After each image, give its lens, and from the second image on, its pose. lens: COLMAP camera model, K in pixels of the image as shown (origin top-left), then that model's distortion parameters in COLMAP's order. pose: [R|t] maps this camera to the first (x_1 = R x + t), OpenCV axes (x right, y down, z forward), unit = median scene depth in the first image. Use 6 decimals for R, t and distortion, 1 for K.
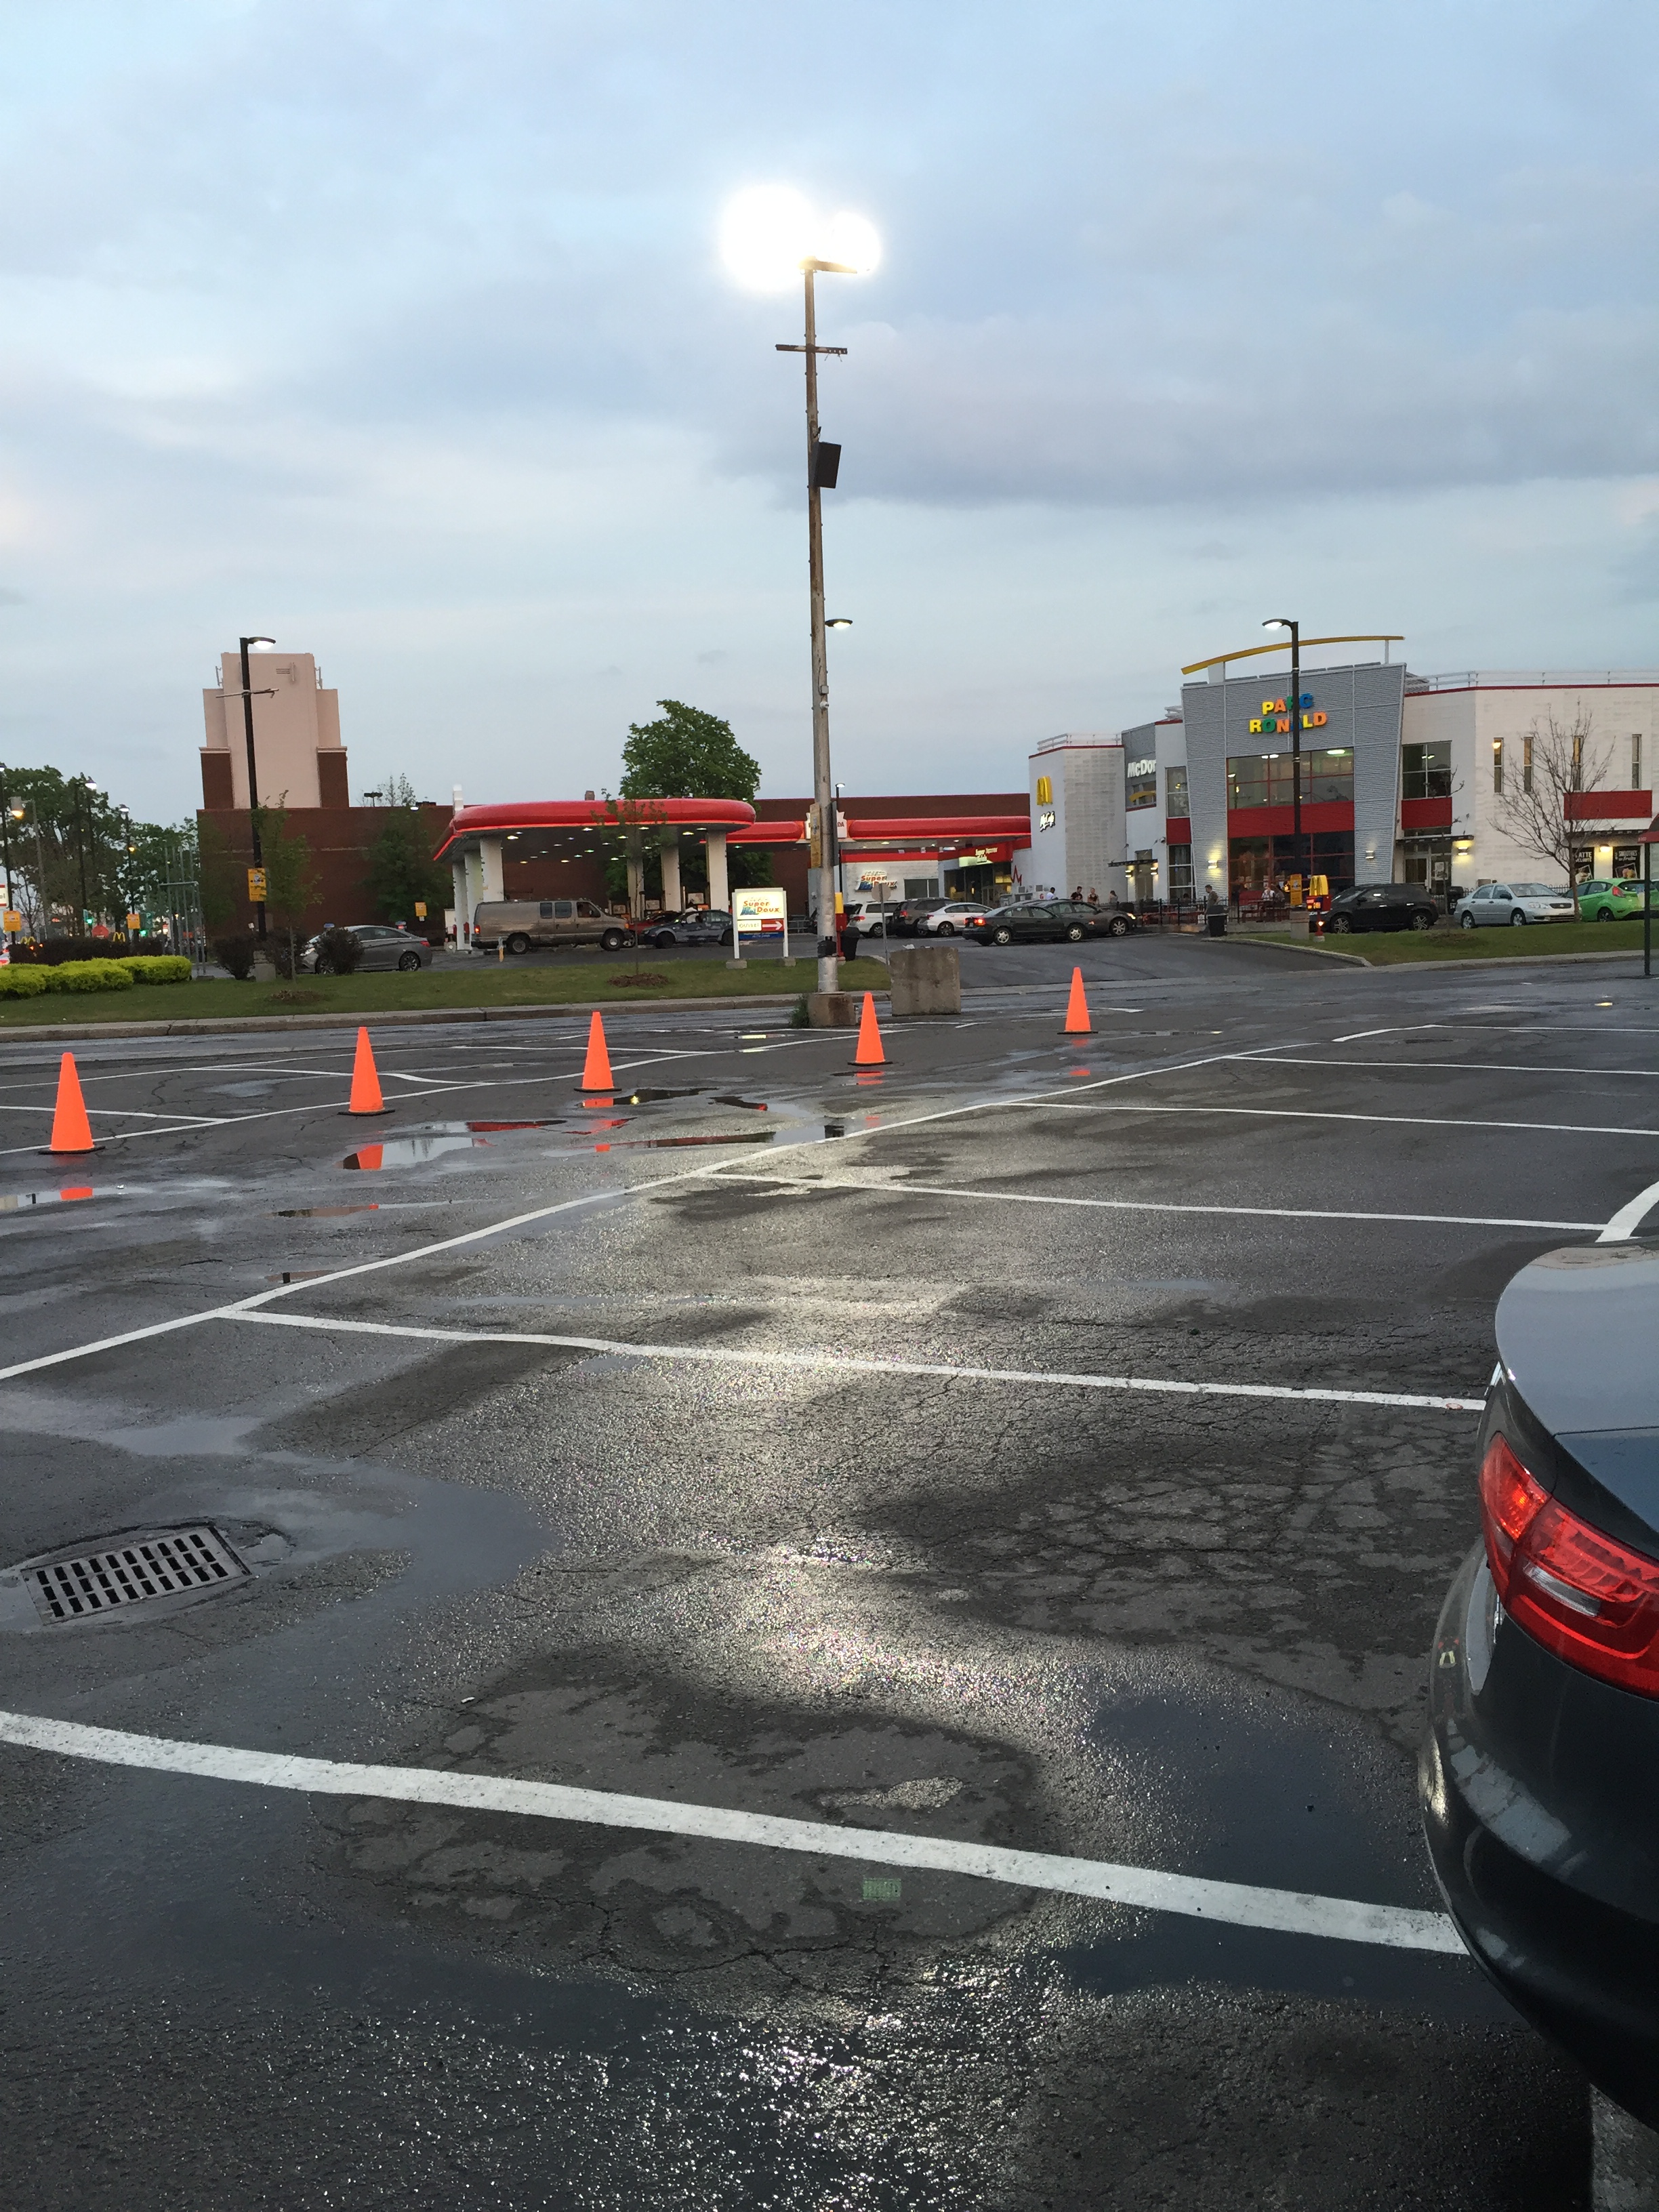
lens RADIAL K [[1873.9, 0, 835.5], [0, 1873.9, 1095.1], [0, 0, 1]] dist [0.081938, -0.095421]
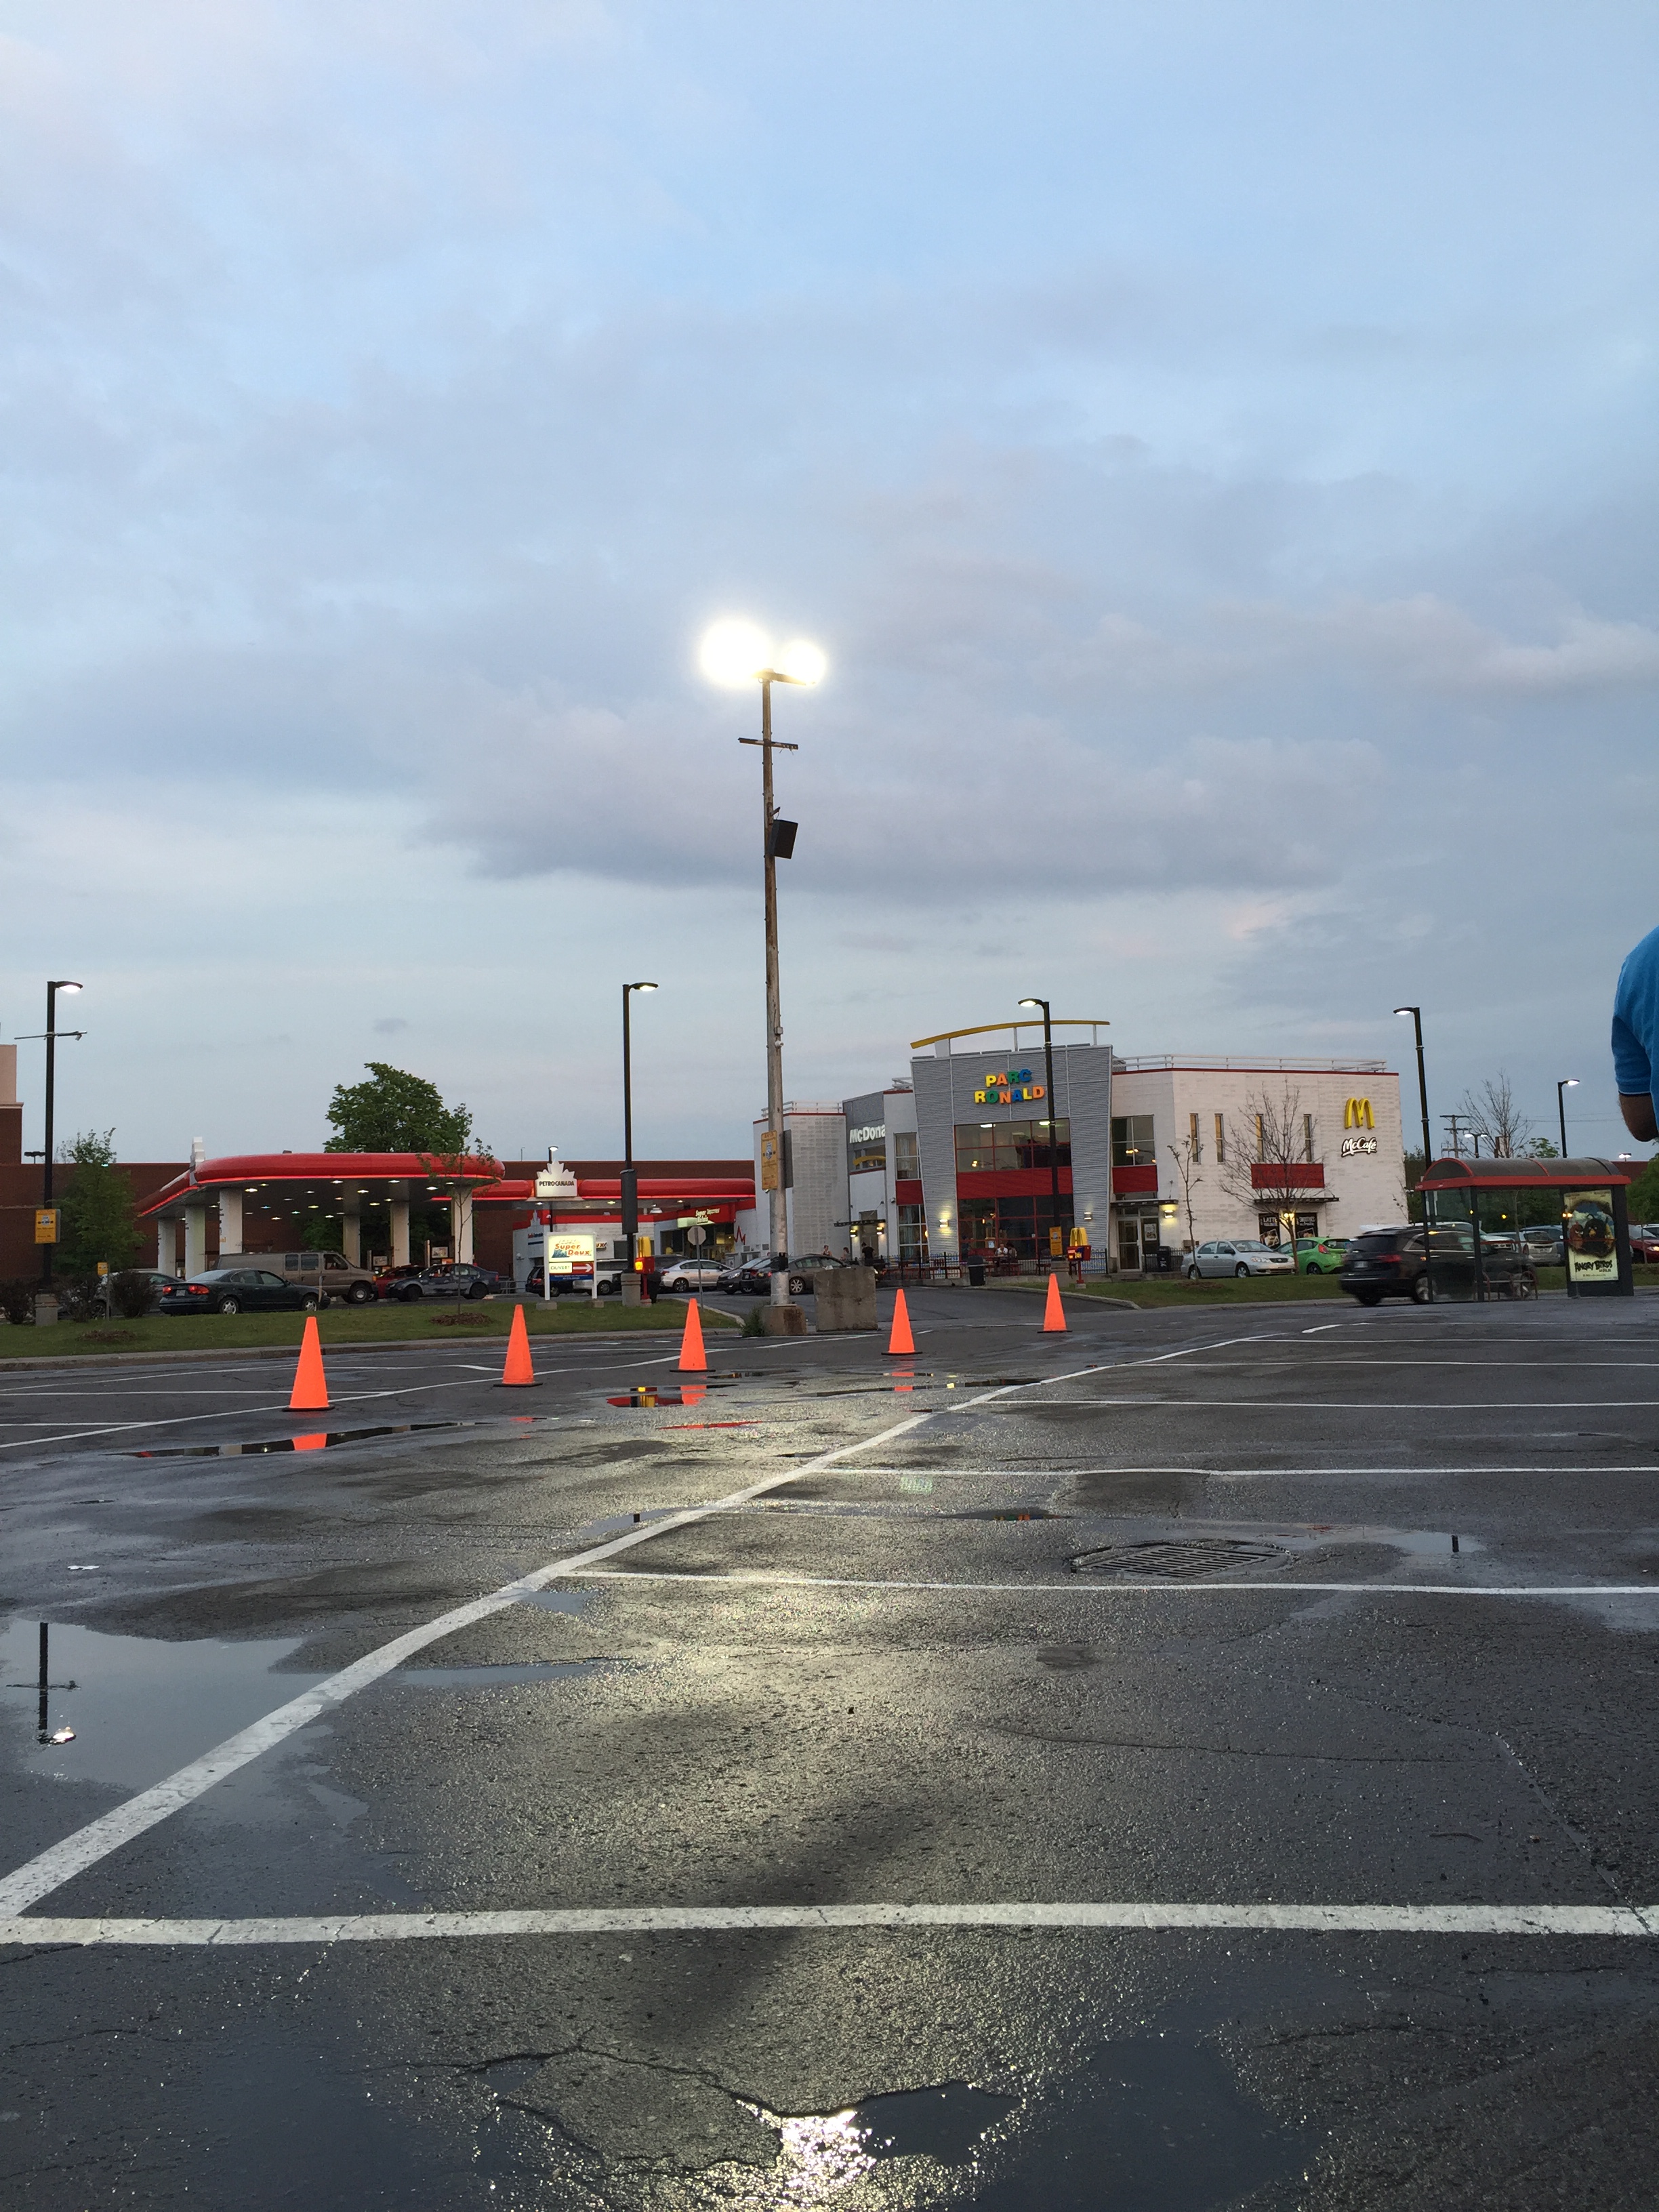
lens RADIAL K [[1873.9, 0, 835.9], [0, 1873.9, 1100.6], [0, 0, 1]] dist [0.081938, -0.095421]
pose [[0.981774, 0.023023, 0.188650, -0.062115], [0.014124, 0.981051, -0.193234, 0.013372], [-0.189524, 0.192376, 0.962846, -0.021439]]
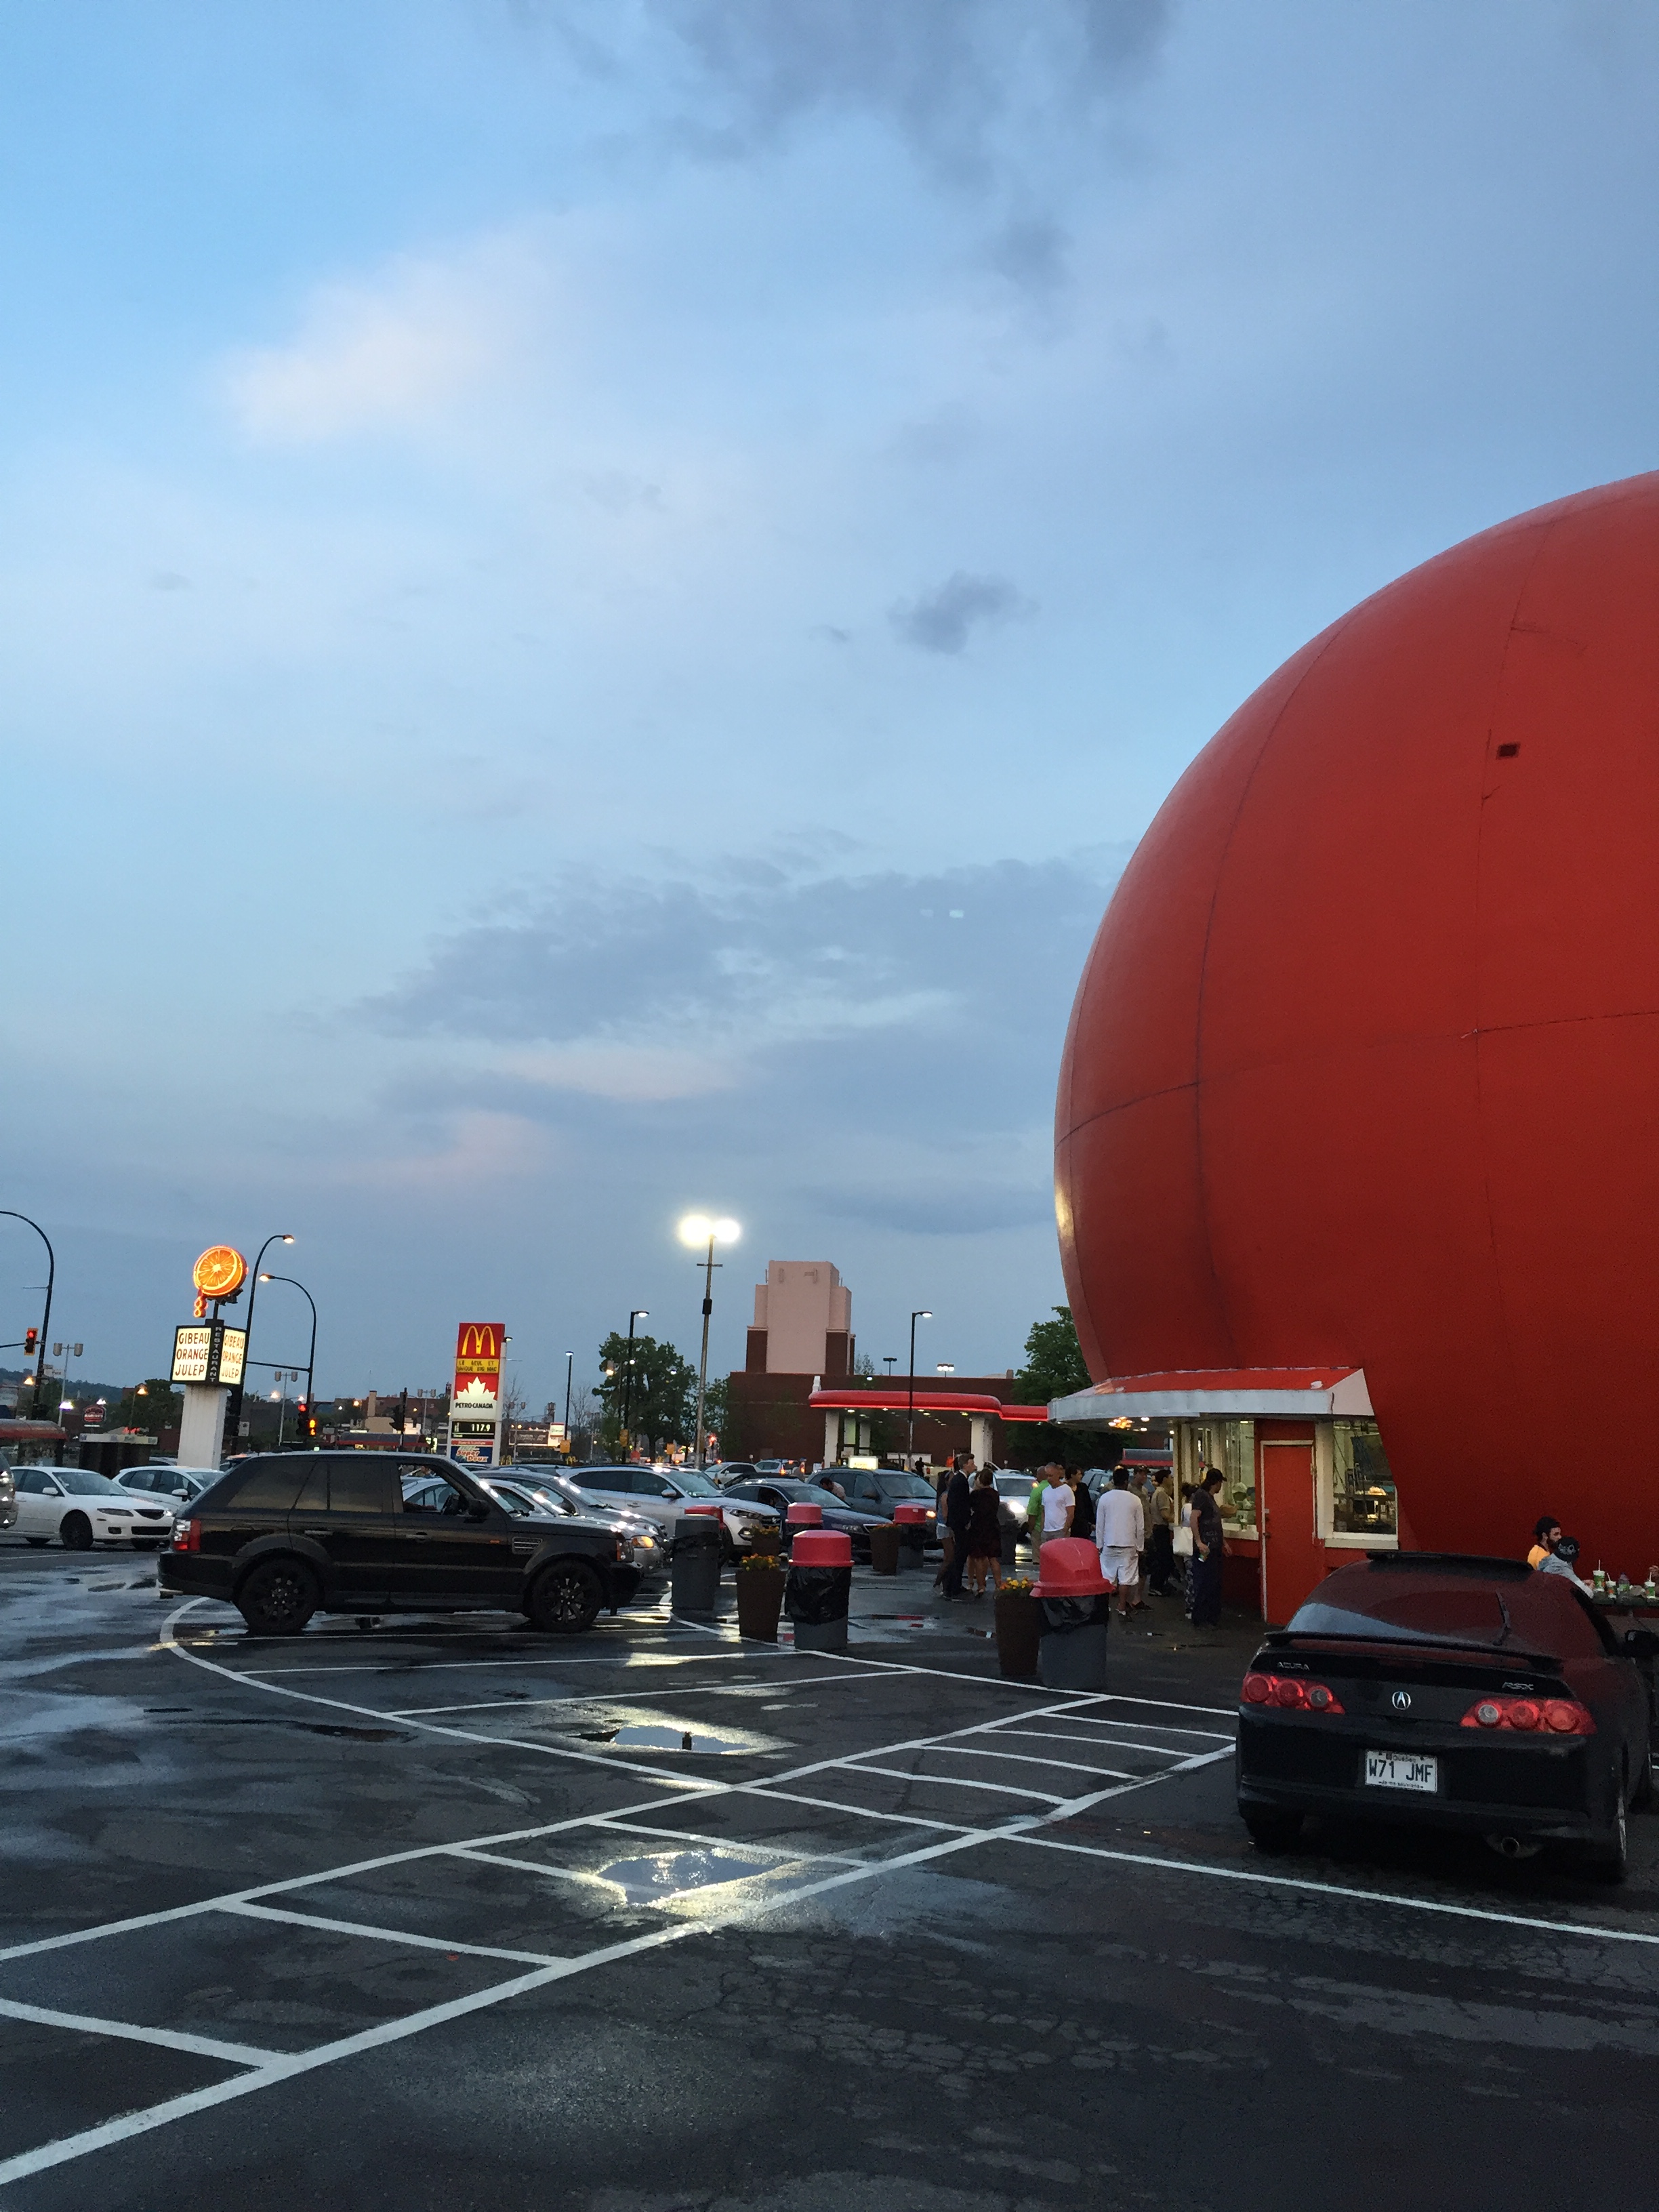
lens RADIAL K [[1873.9, 0, 834.9], [0, 1873.9, 1116.1], [0, 0, 1]] dist [0.081938, -0.095421]
pose [[0.936931, 0.002218, -0.349508, 0.382512], [-0.097101, 0.962266, -0.254194, 0.026432], [0.335756, 0.272100, 0.901792, -0.505341]]
